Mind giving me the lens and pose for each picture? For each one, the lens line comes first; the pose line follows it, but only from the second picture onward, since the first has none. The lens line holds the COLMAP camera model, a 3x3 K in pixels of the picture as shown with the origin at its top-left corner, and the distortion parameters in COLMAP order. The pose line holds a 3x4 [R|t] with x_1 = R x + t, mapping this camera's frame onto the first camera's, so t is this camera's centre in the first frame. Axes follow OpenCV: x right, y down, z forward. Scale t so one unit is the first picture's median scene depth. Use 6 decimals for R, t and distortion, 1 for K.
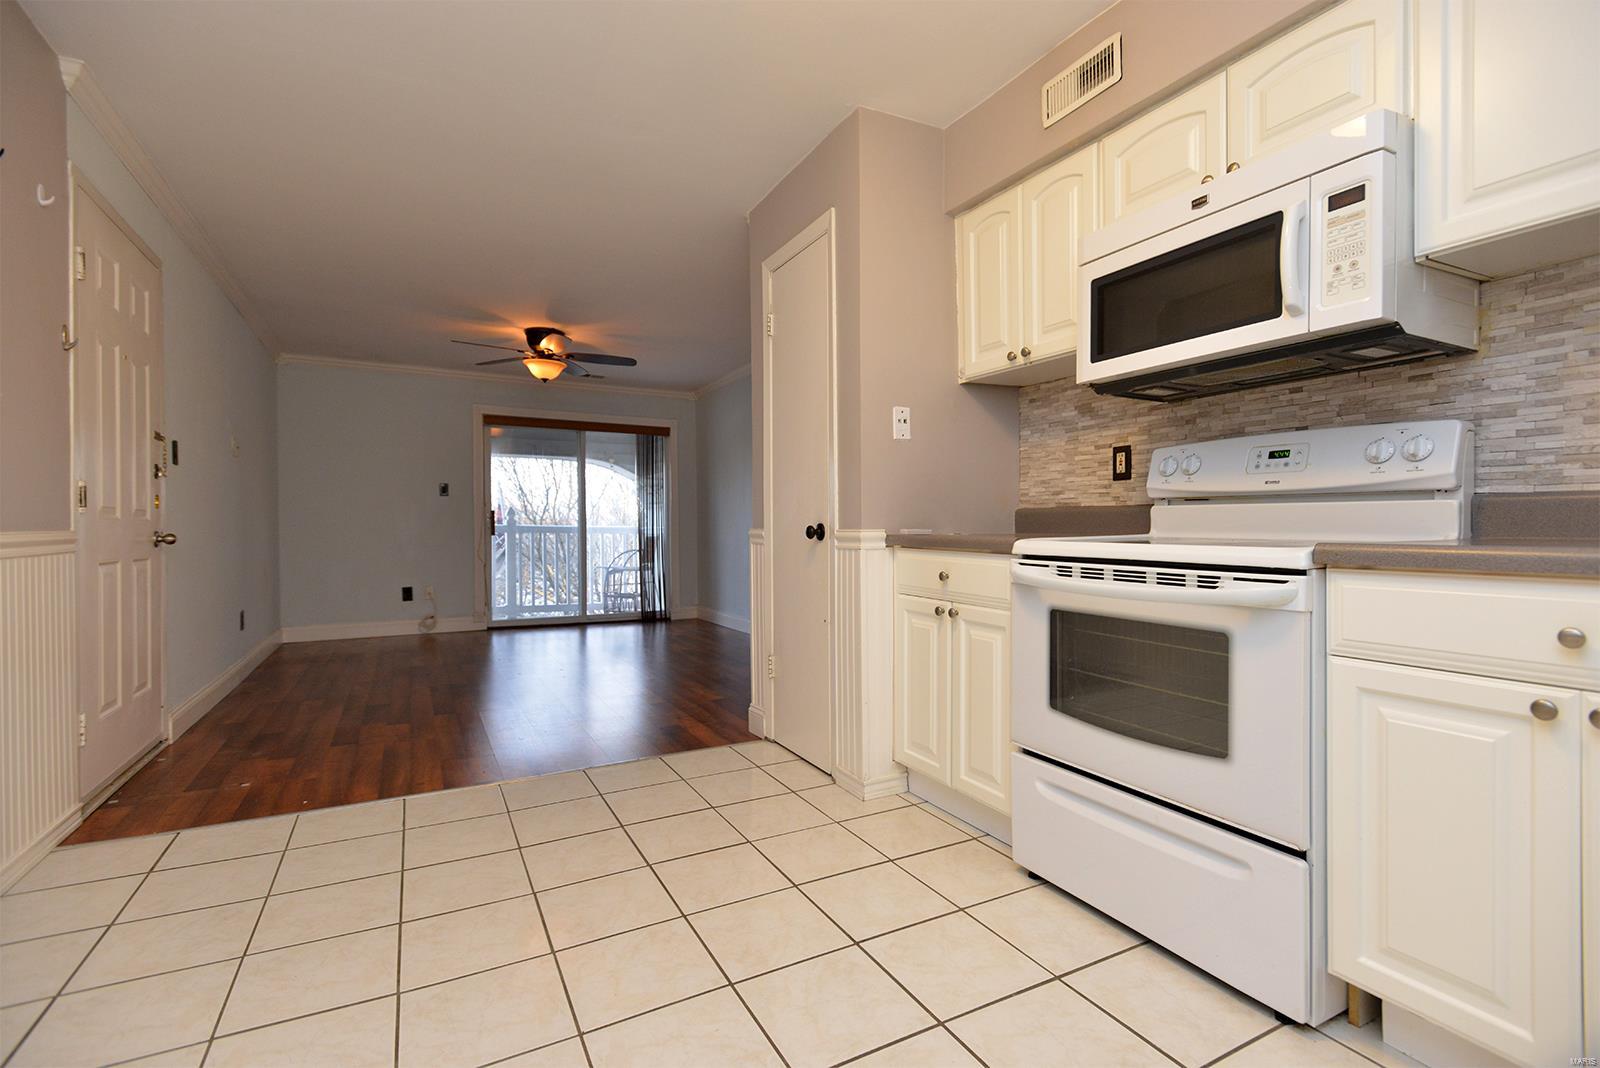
lens RADIAL K [[746.4, 0, 800.0], [0, 746.4, 534.0], [0, 0, 1]] dist [0.007960, -0.000518]
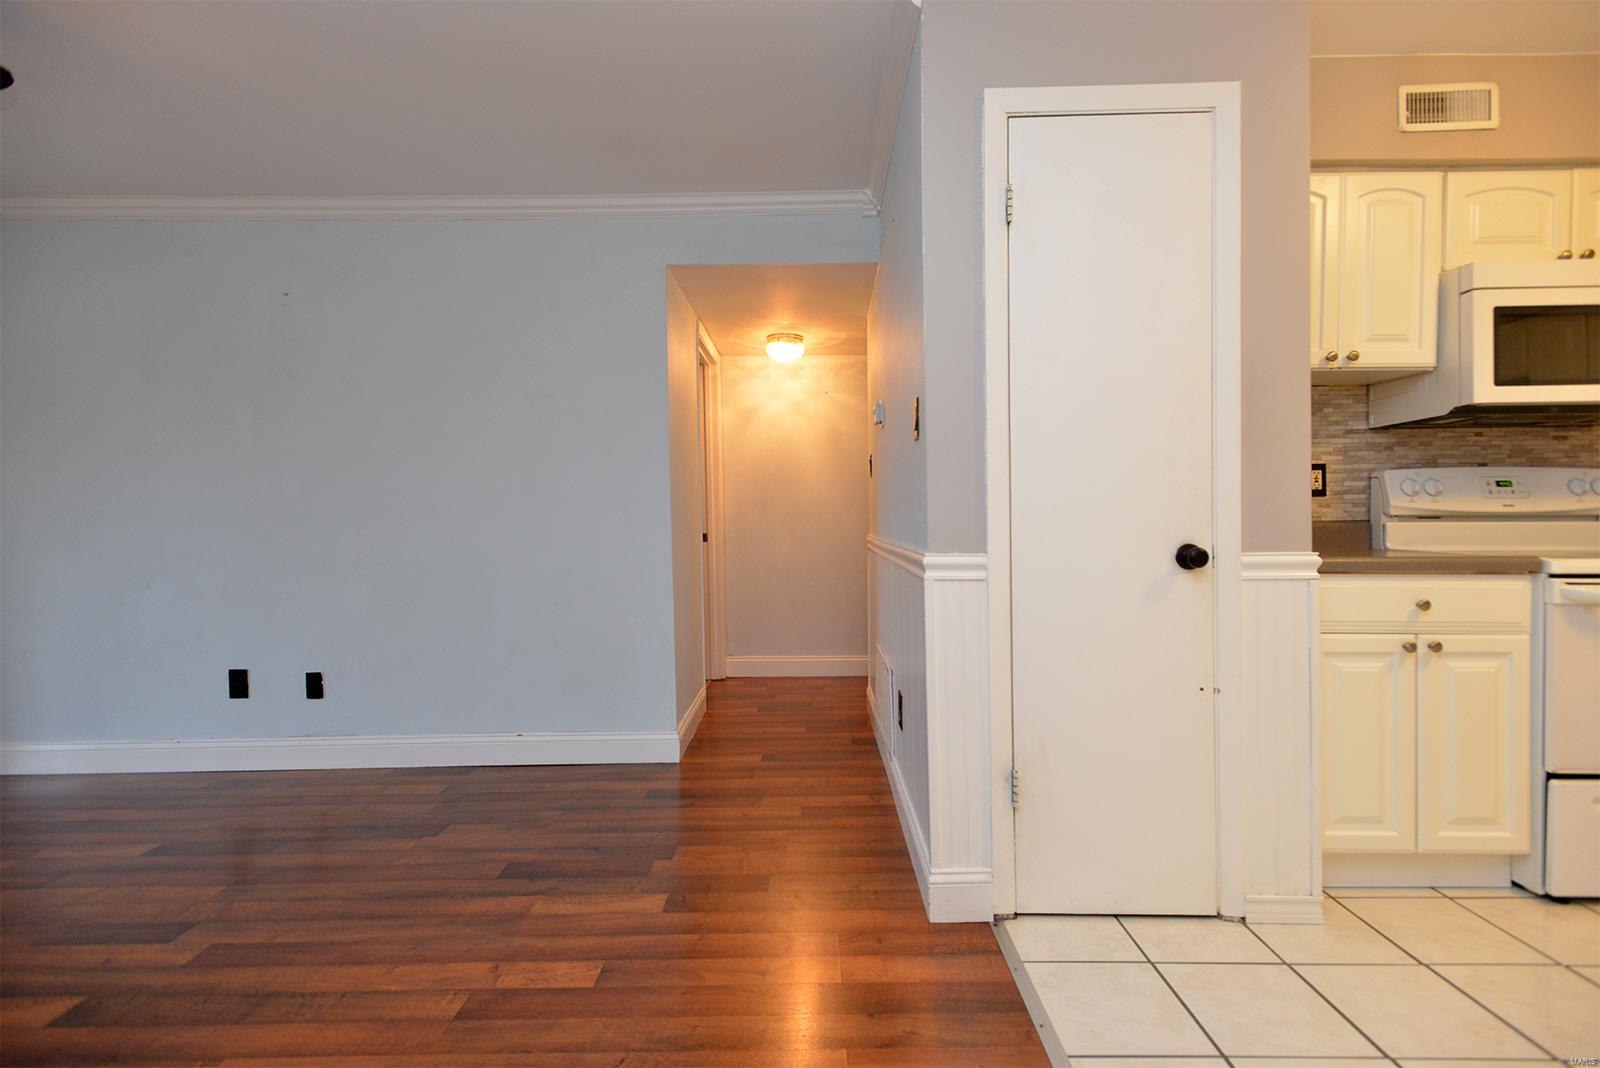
lens RADIAL K [[763.0, 0, 800.0], [0, 763.0, 534.0], [0, 0, 1]] dist [0.022979, -0.007637]
pose [[0.462708, -0.009314, 0.886462, -1.027122], [0.017792, 0.999841, 0.001218, -0.041265], [-0.886332, 0.015209, 0.462800, 1.377574]]
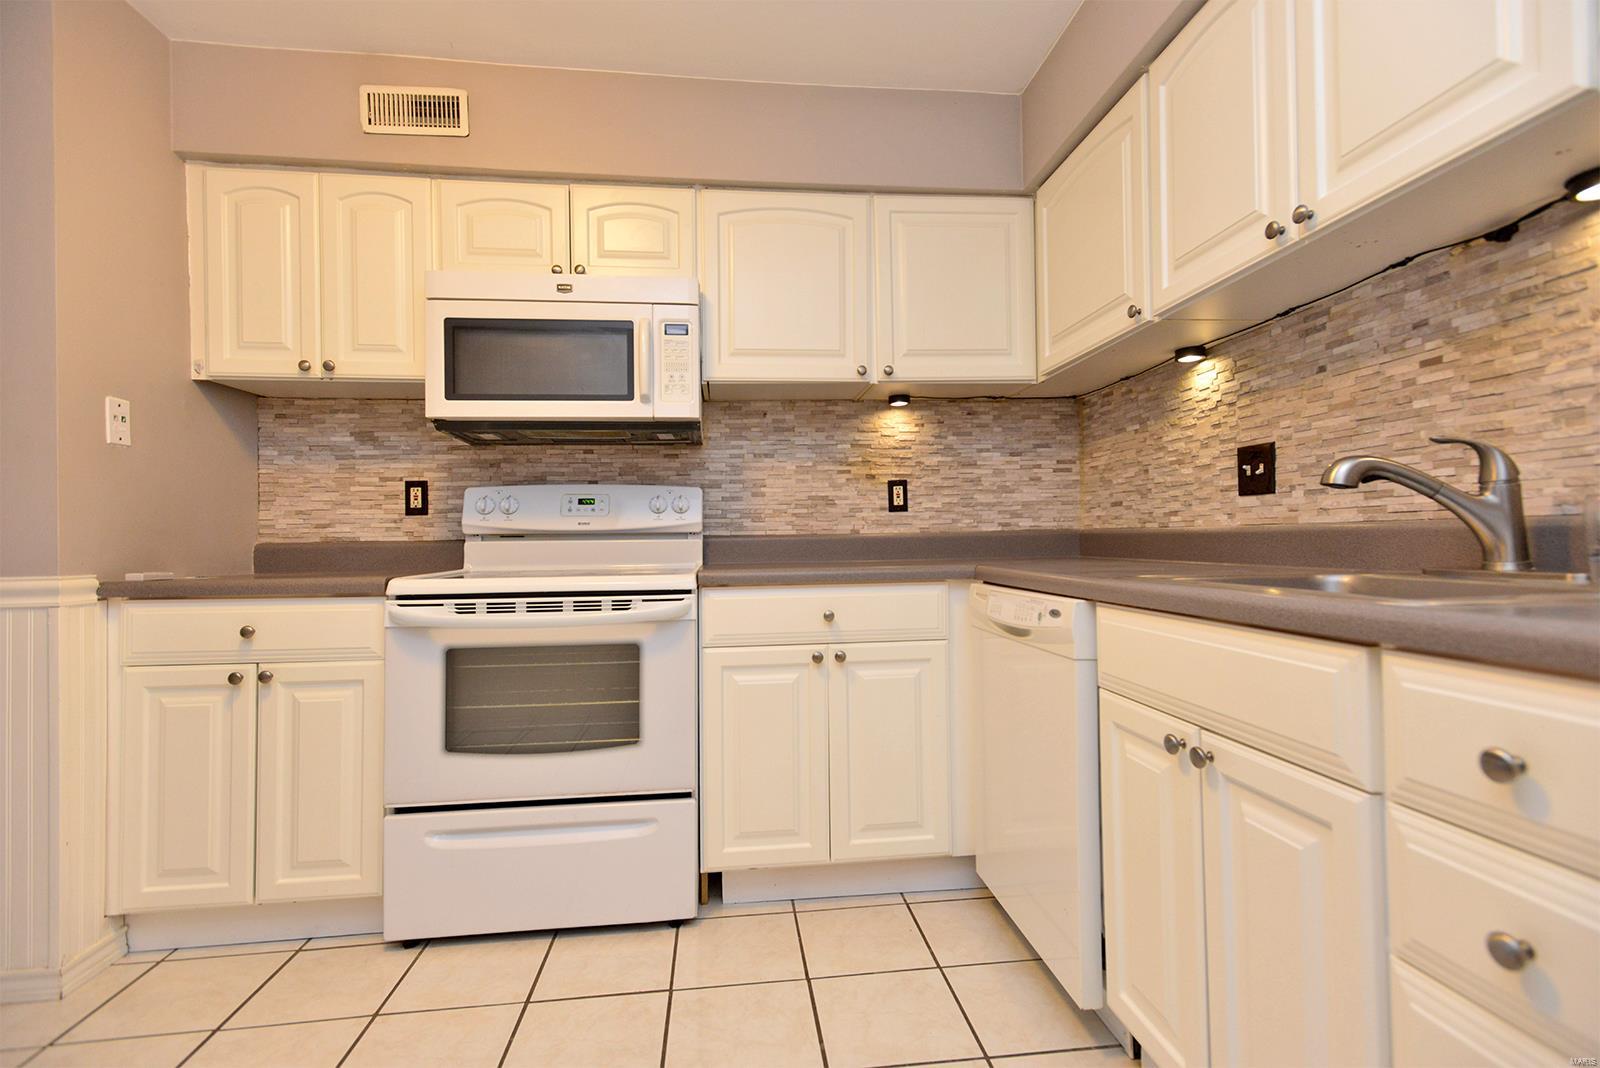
lens RADIAL K [[760.7, 0, 819.1], [0, 760.7, 531.8], [0, 0, 1]] dist [0.002890, -0.000424]
pose [[0.347010, 0.013817, 0.937760, -0.395318], [0.027086, 0.999327, -0.024747, -0.013086], [-0.937470, 0.033987, 0.346402, 0.186462]]
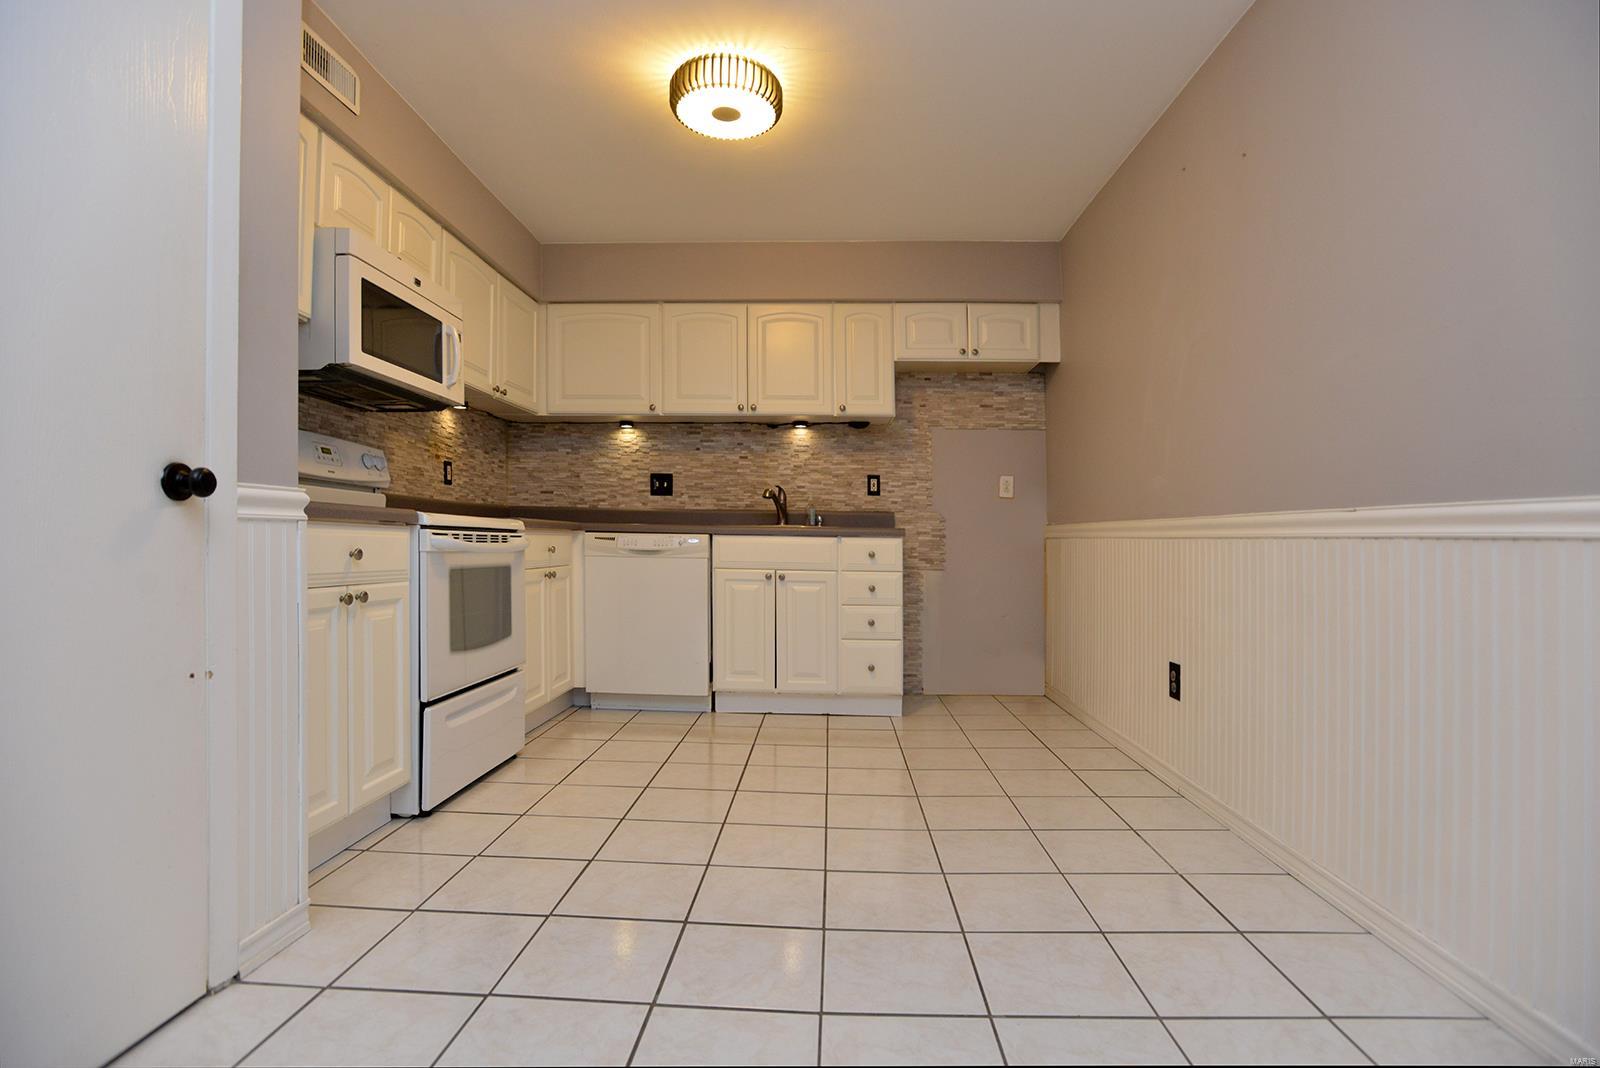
lens RADIAL K [[780.5, 0, 829.2], [0, 780.5, 530.8], [0, 0, 1]] dist [-0.067023, 0.018776]
pose [[-0.889718, 0.002205, 0.456505, -0.730948], [0.000356, 0.999991, -0.004138, 0.039050], [-0.456510, -0.003519, -0.889711, 1.697432]]
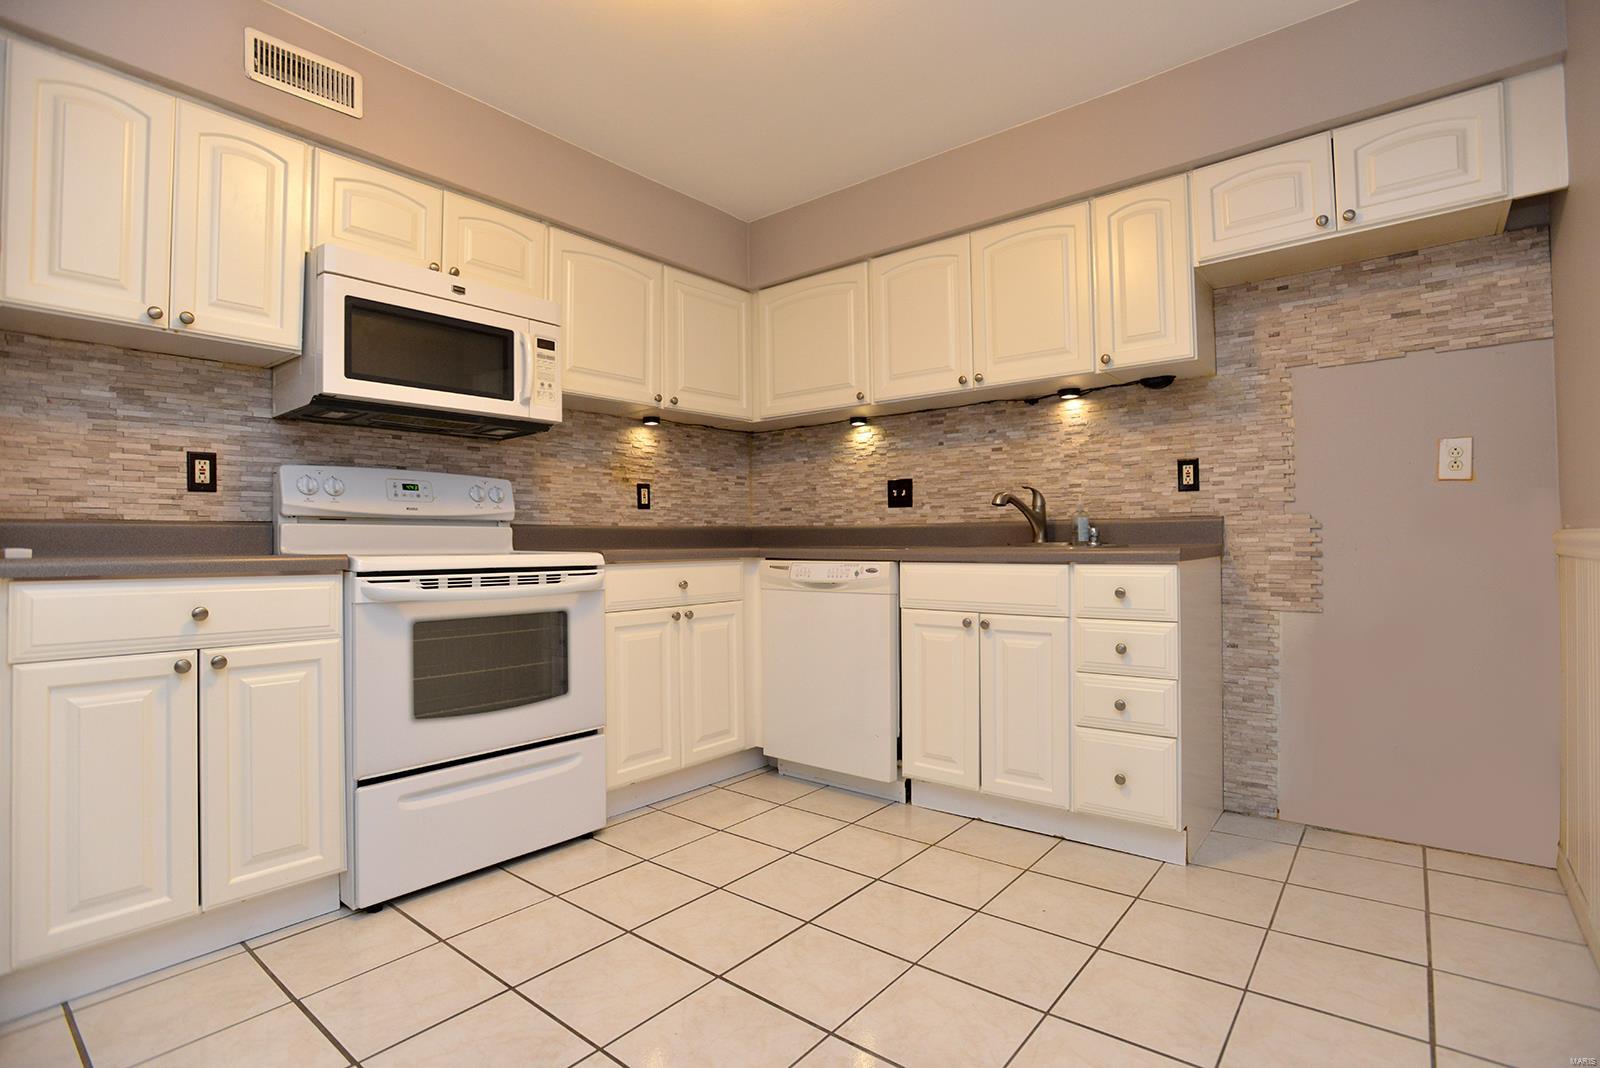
lens RADIAL K [[780.5, 0, 829.2], [0, 780.5, 530.8], [0, 0, 1]] dist [-0.067023, 0.018776]
pose [[-0.430666, 0.024678, 0.902174, -0.796498], [0.025777, 0.999555, -0.015036, 0.005563], [-0.902143, 0.016779, -0.431111, 0.871852]]
